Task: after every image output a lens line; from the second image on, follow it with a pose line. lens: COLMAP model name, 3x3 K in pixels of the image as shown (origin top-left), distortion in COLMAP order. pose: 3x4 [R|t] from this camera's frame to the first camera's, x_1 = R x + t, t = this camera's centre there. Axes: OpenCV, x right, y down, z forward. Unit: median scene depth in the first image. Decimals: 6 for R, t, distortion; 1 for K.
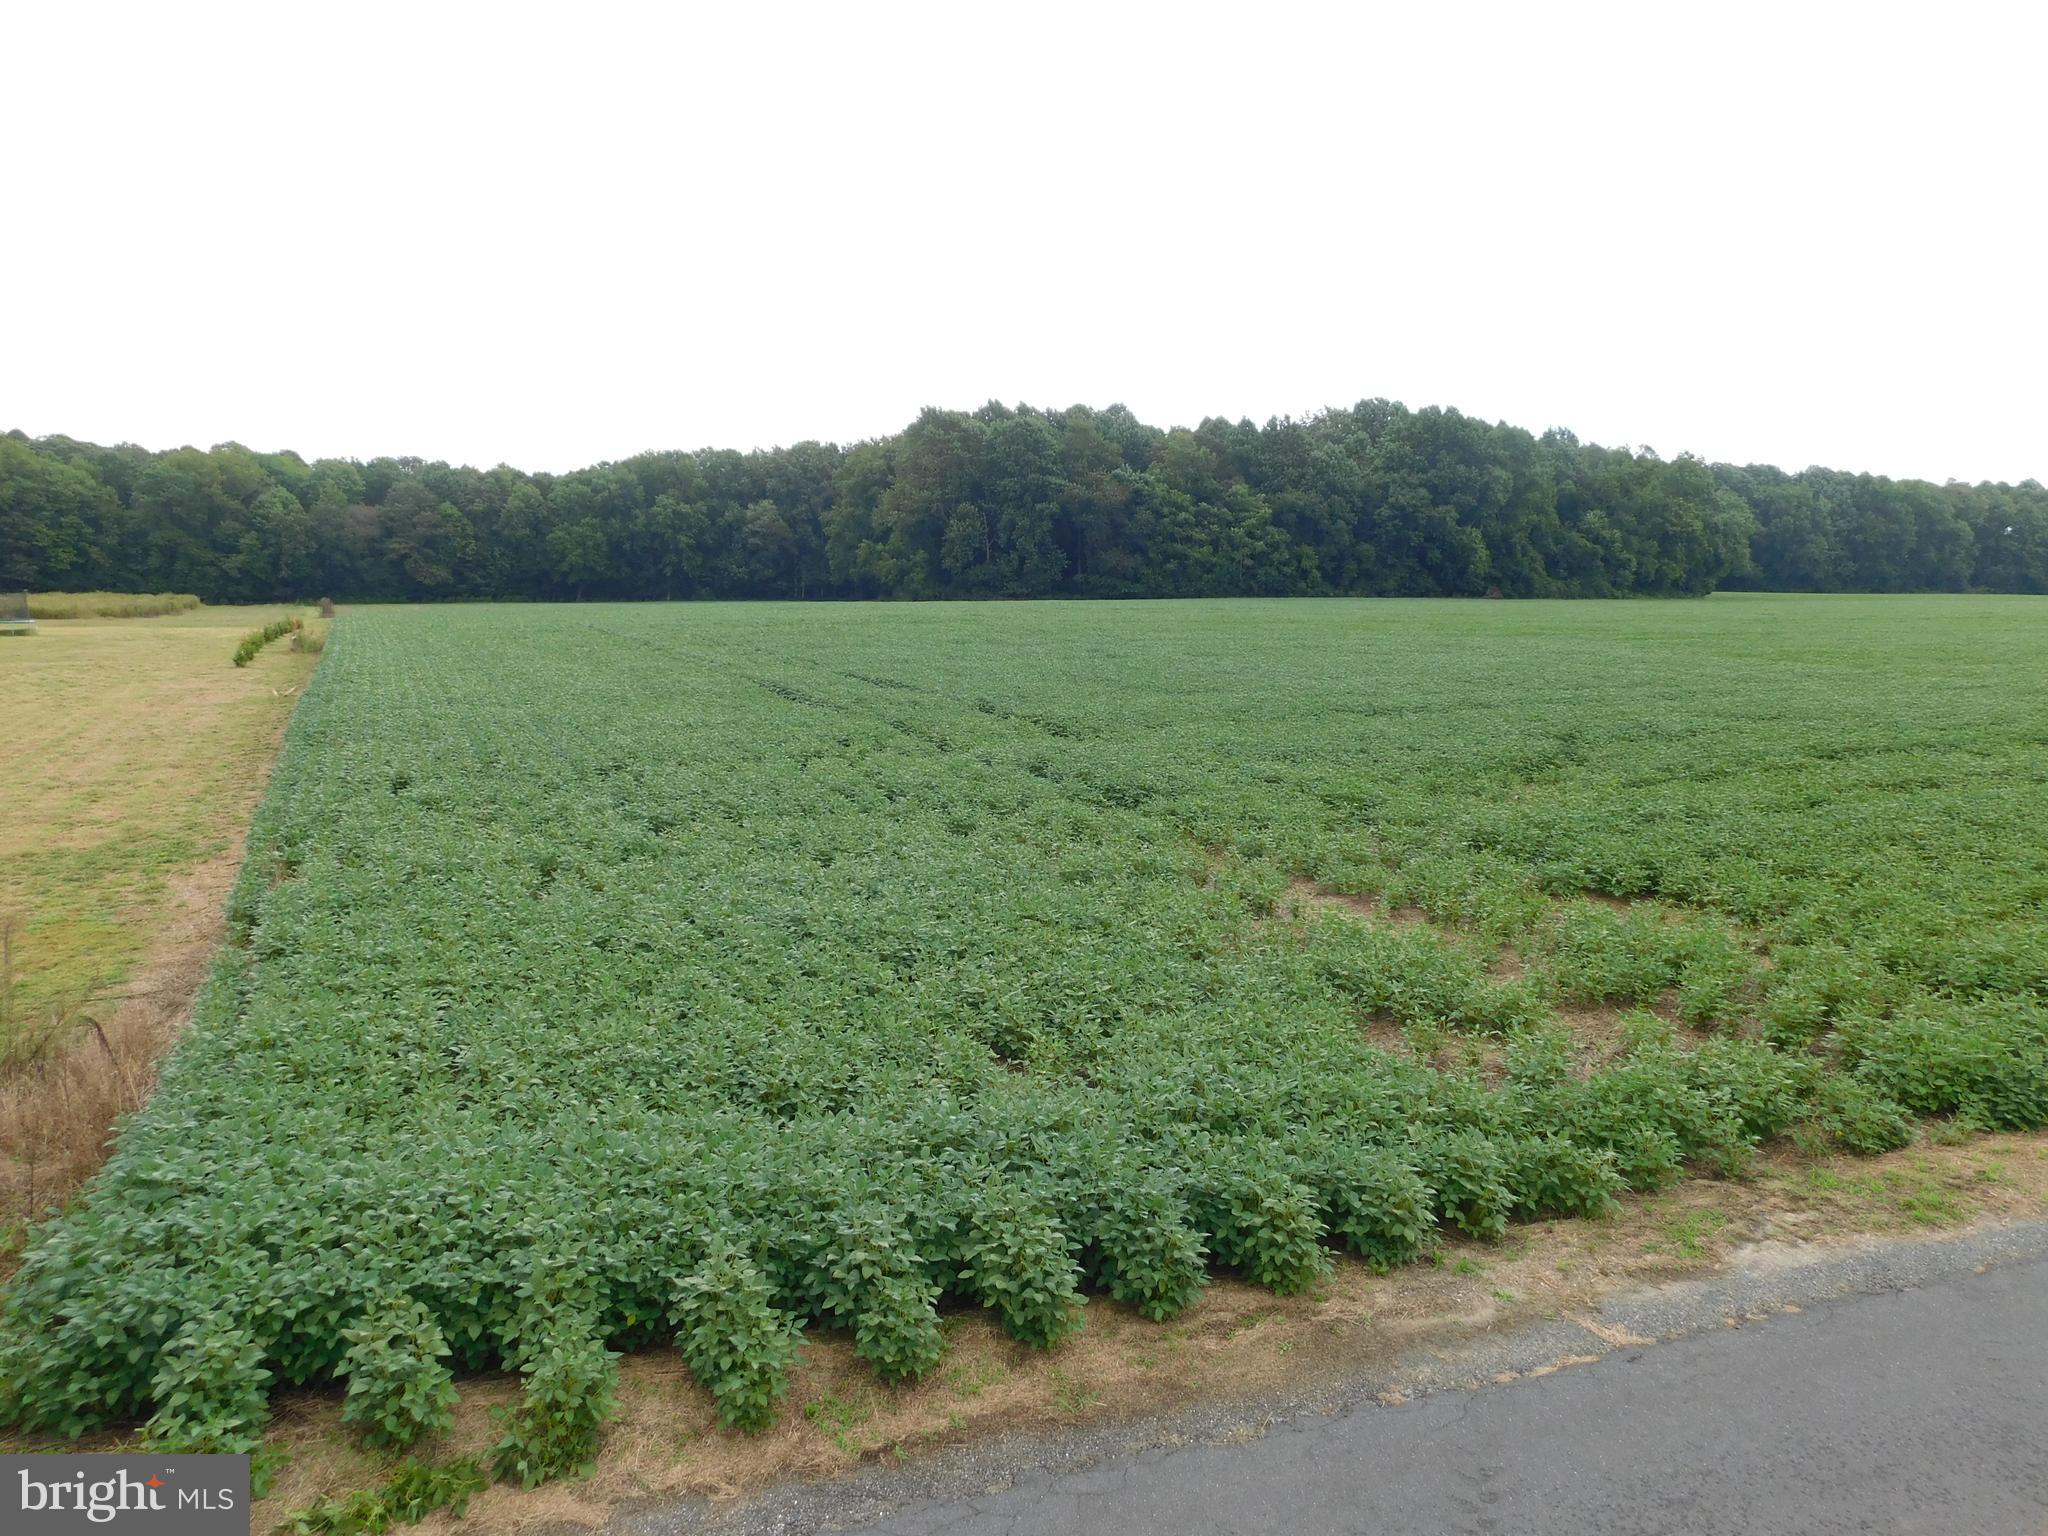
lens RADIAL K [[1436.5, 0, 1019.1], [0, 1436.5, 750.4], [0, 0, 1]] dist [-0.045045, 0.037836]
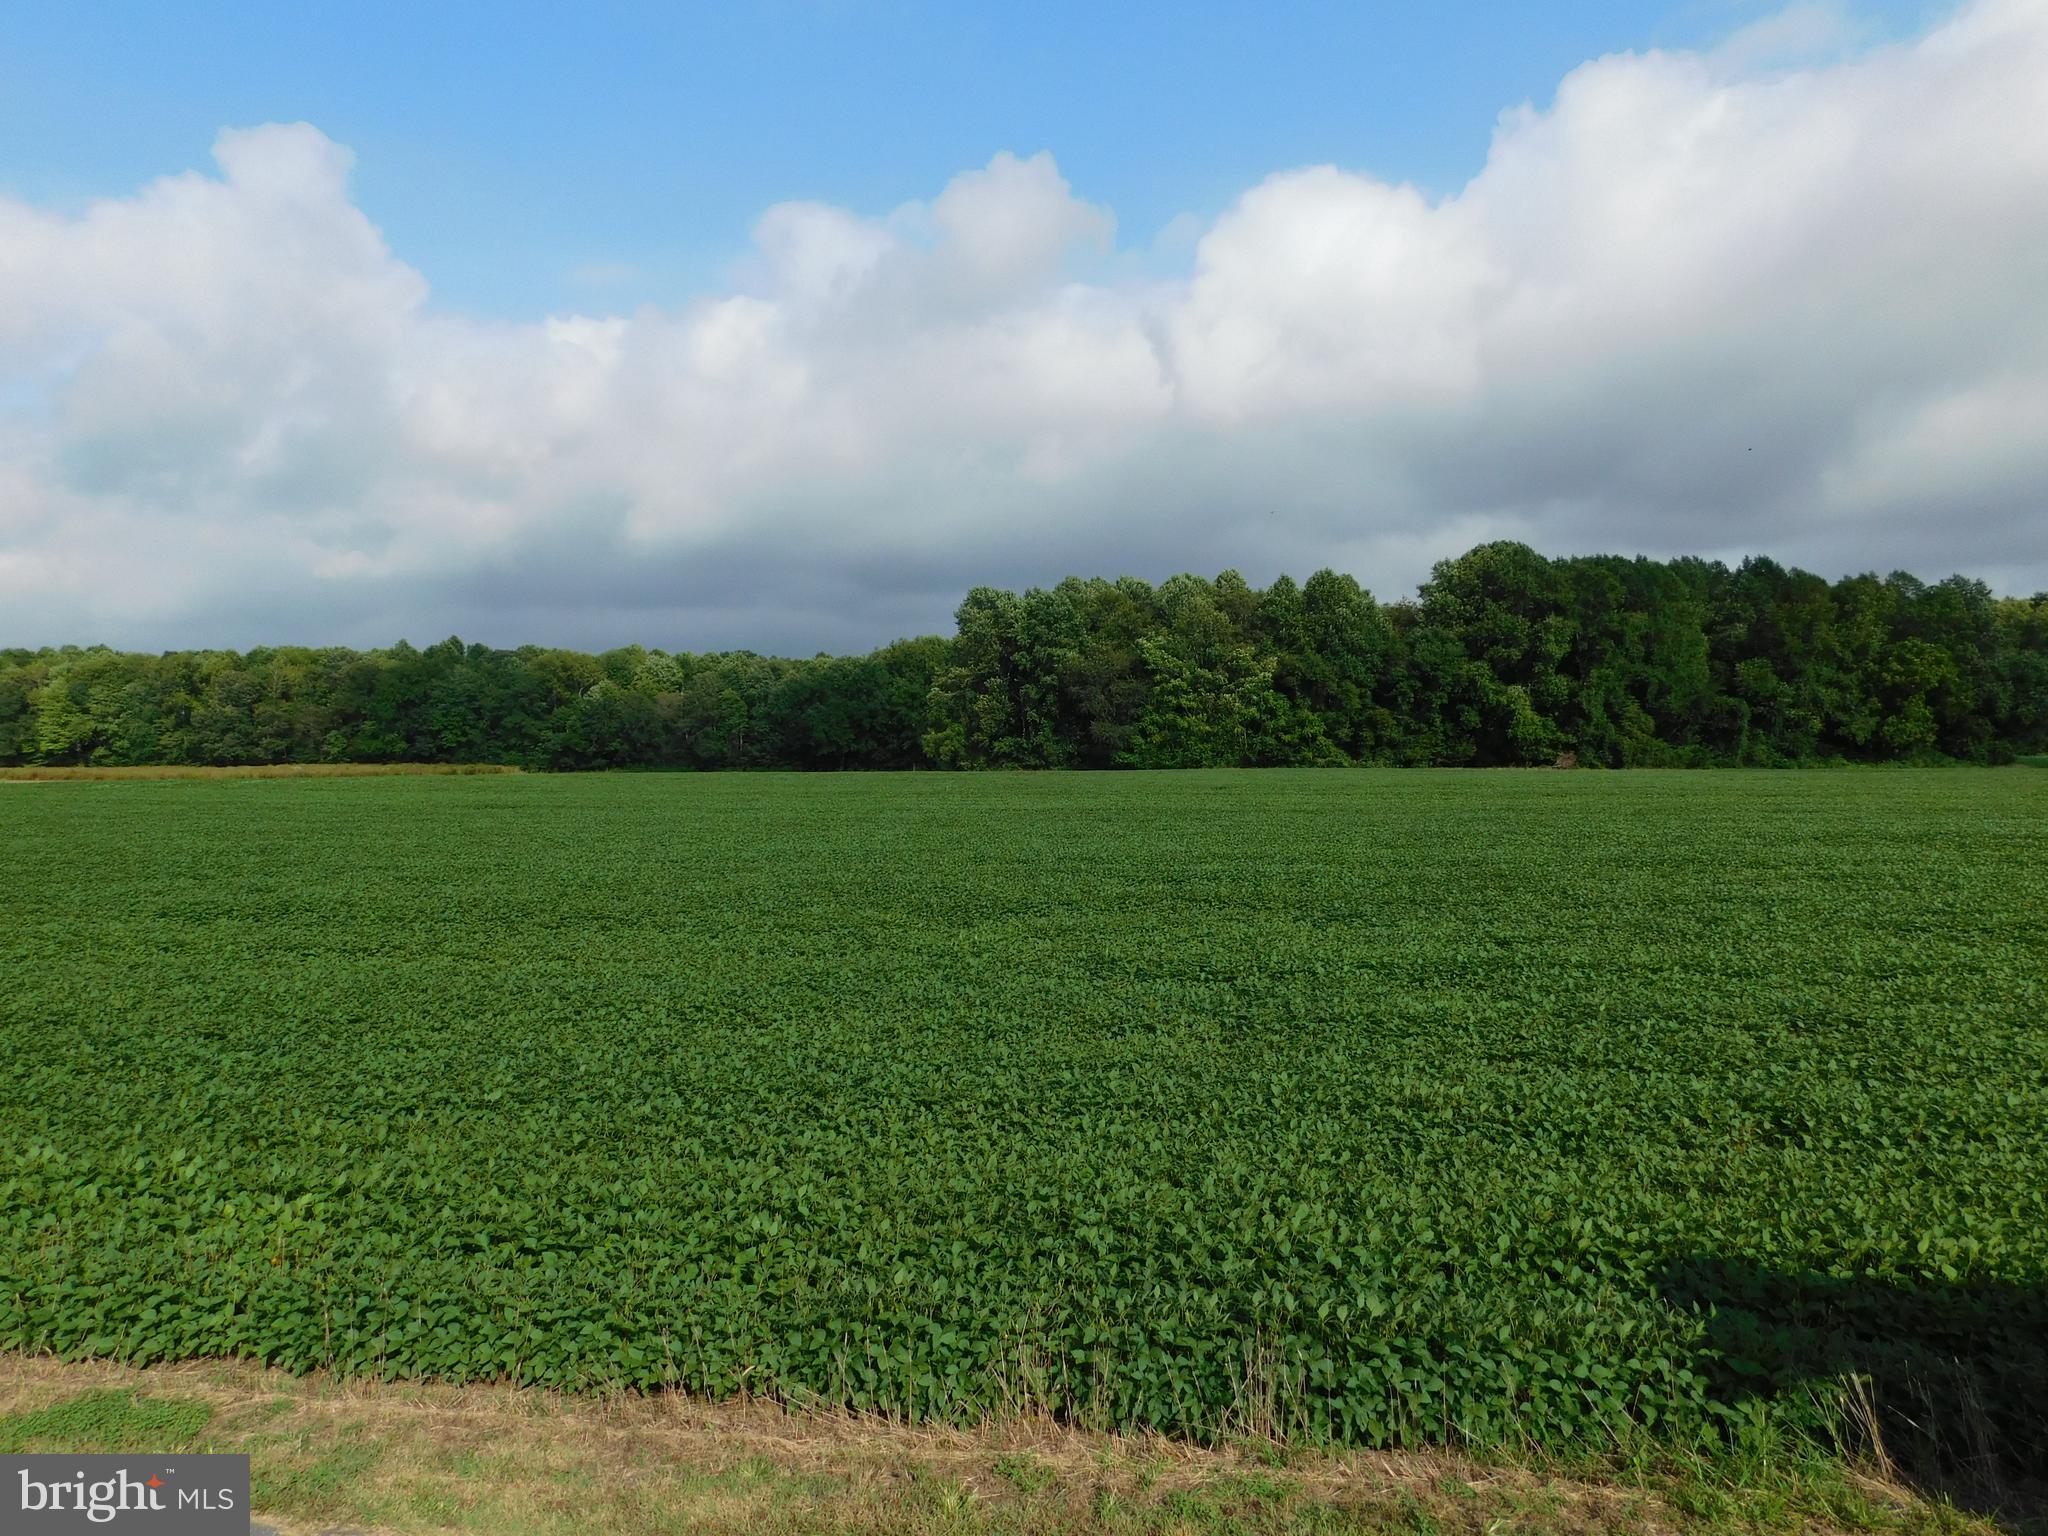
lens RADIAL K [[1382.9, 0, 1014.8], [0, 1382.9, 765.2], [0, 0, 1]] dist [-0.072863, 0.061212]
pose [[0.861834, -0.000954, -0.507189, 0.475729], [-0.053985, 0.994145, -0.093603, -0.016876], [0.504308, 0.108050, 0.856737, 0.161048]]
